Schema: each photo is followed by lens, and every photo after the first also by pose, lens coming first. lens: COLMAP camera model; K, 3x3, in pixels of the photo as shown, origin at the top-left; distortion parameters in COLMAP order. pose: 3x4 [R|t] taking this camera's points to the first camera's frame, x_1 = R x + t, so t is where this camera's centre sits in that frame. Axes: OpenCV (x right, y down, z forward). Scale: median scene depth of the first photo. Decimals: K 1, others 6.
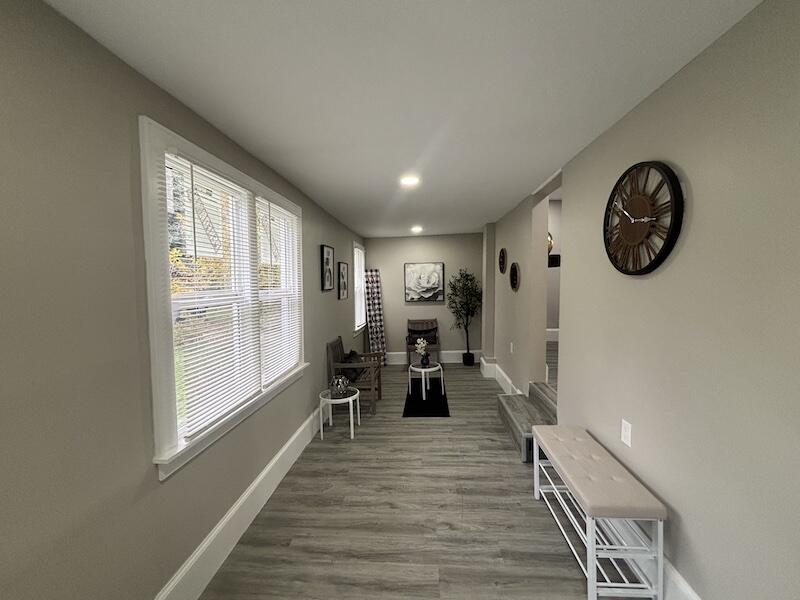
lens RADIAL K [[326.5, 0, 401.4], [0, 326.5, 297.2], [0, 0, 1]] dist [-0.001134, -0.000019]
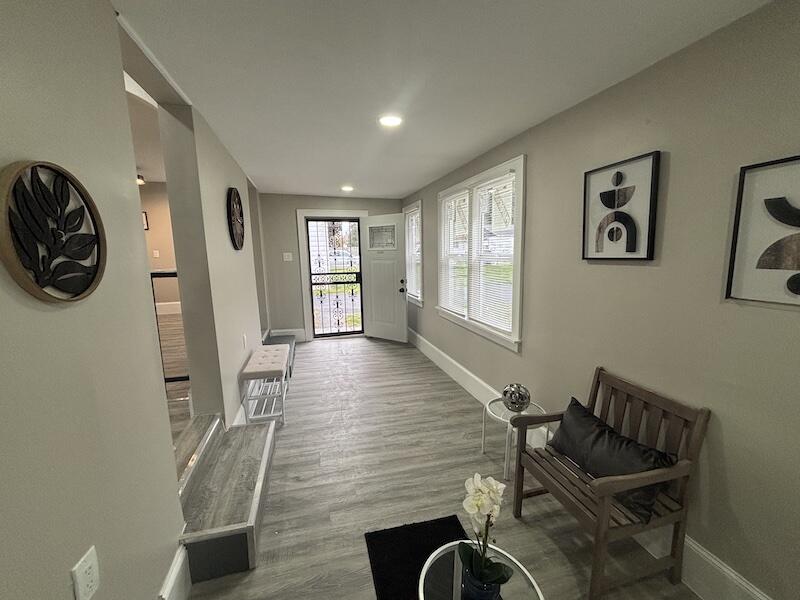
lens RADIAL K [[326.5, 0, 398.0], [0, 326.5, 298.2], [0, 0, 1]] dist [-0.001134, -0.000019]
pose [[-0.943735, 0.079049, -0.321116, 0.295284], [0.017656, 0.981670, 0.189770, -0.085047], [0.330231, 0.173423, -0.927832, 1.819525]]
